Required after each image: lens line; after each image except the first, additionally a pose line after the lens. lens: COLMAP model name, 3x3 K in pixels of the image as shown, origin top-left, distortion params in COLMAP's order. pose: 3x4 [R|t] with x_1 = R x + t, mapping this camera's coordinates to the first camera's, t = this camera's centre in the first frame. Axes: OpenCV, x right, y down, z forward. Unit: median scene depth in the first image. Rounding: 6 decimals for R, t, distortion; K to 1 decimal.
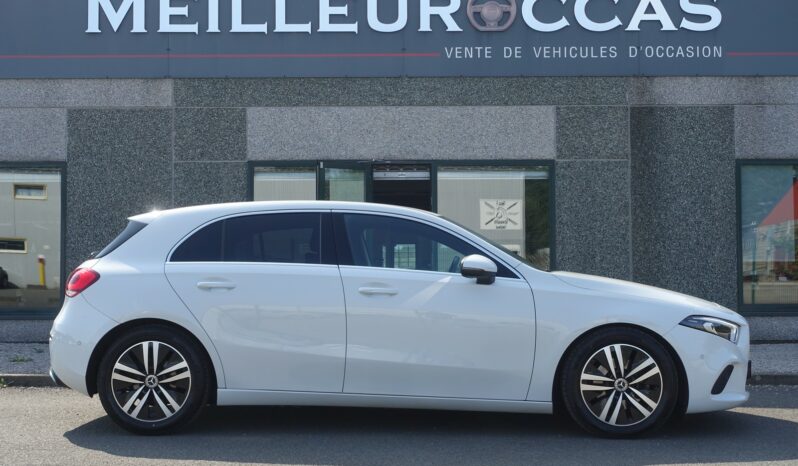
lens RADIAL K [[1039.0, 0, 399.0], [0, 1039.0, 233.0], [0, 0, 1]] dist [0.006811, 0.066720]
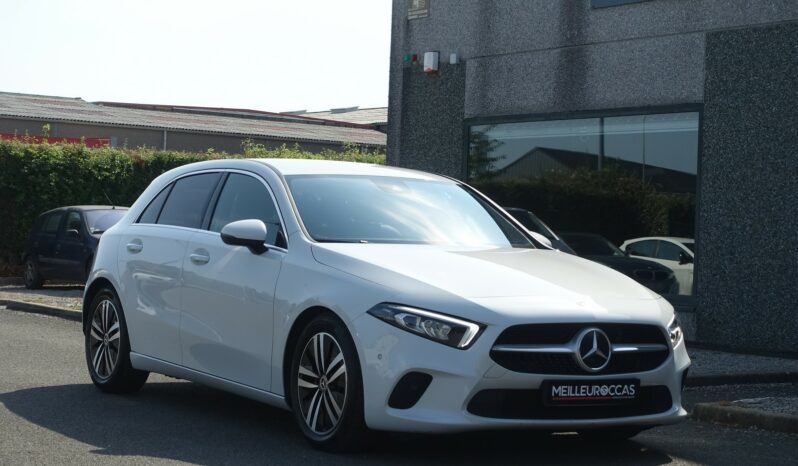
lens RADIAL K [[1684.7, 0, 399.0], [0, 1684.7, 233.0], [0, 0, 1]] dist [-0.070780, -0.073231]
pose [[0.564224, 0.019542, -0.825391, 0.559434], [-0.004702, 0.999780, 0.020456, 0.001324], [0.825609, -0.007661, 0.564191, 0.134178]]
